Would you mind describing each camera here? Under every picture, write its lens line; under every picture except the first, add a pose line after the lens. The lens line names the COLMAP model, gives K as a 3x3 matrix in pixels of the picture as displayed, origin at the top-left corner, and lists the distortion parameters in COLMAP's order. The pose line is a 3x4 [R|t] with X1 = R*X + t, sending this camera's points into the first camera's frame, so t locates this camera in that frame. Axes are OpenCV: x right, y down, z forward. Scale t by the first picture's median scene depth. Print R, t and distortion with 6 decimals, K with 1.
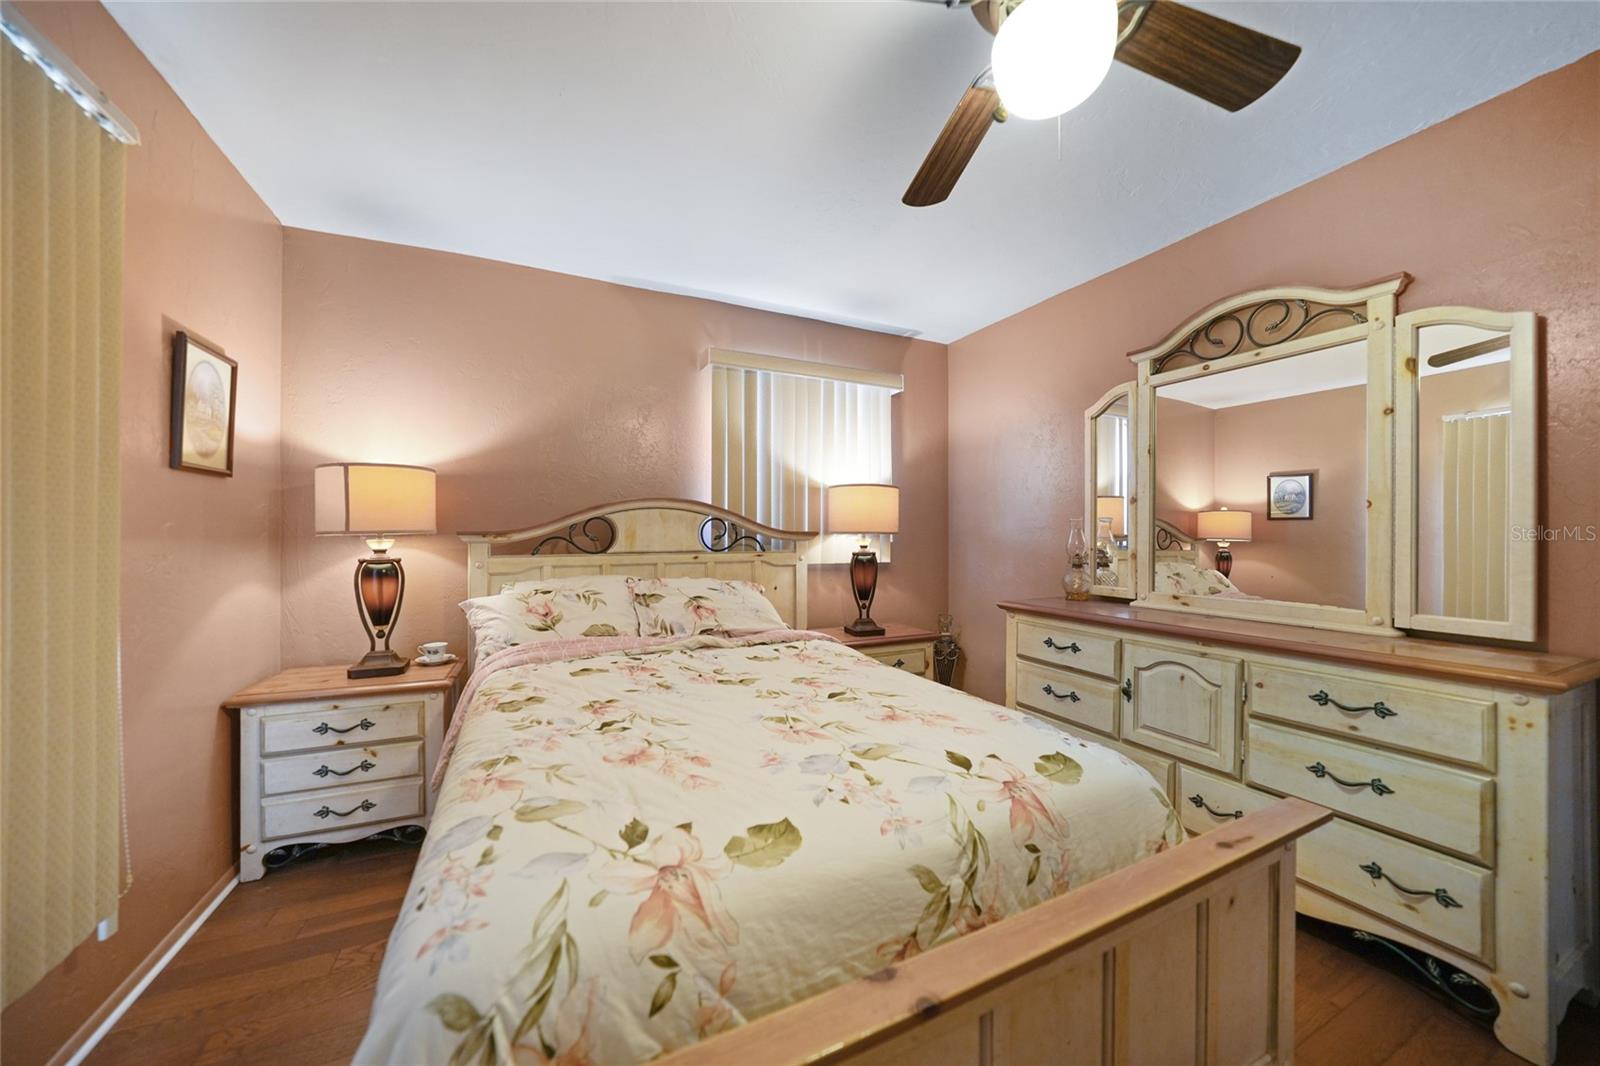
lens RADIAL K [[546.3, 0, 800.0], [0, 546.3, 533.0], [0, 0, 1]] dist [-0.030011, 0.005098]
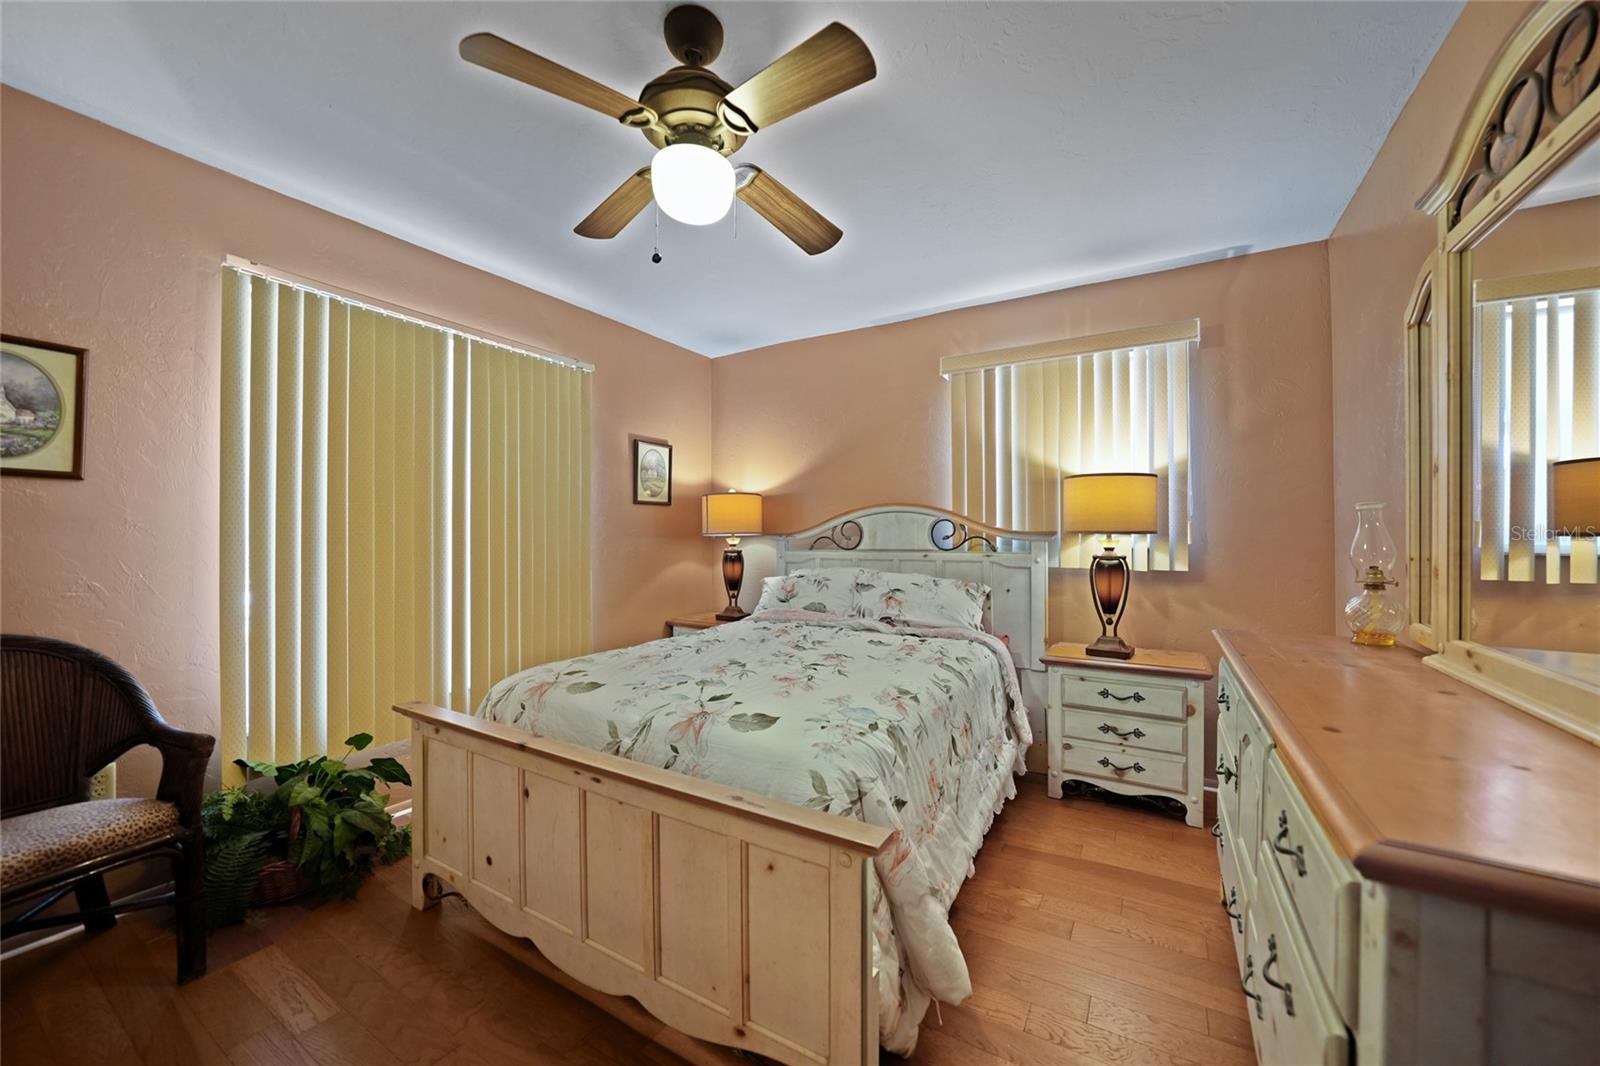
lens RADIAL K [[570.8, 0, 786.6], [0, 570.8, 532.4], [0, 0, 1]] dist [-0.031584, 0.006397]
pose [[0.564530, -0.006135, -0.825390, 0.634155], [0.001272, 0.999978, -0.006563, 0.005133], [0.825412, 0.002655, 0.564525, 0.131974]]
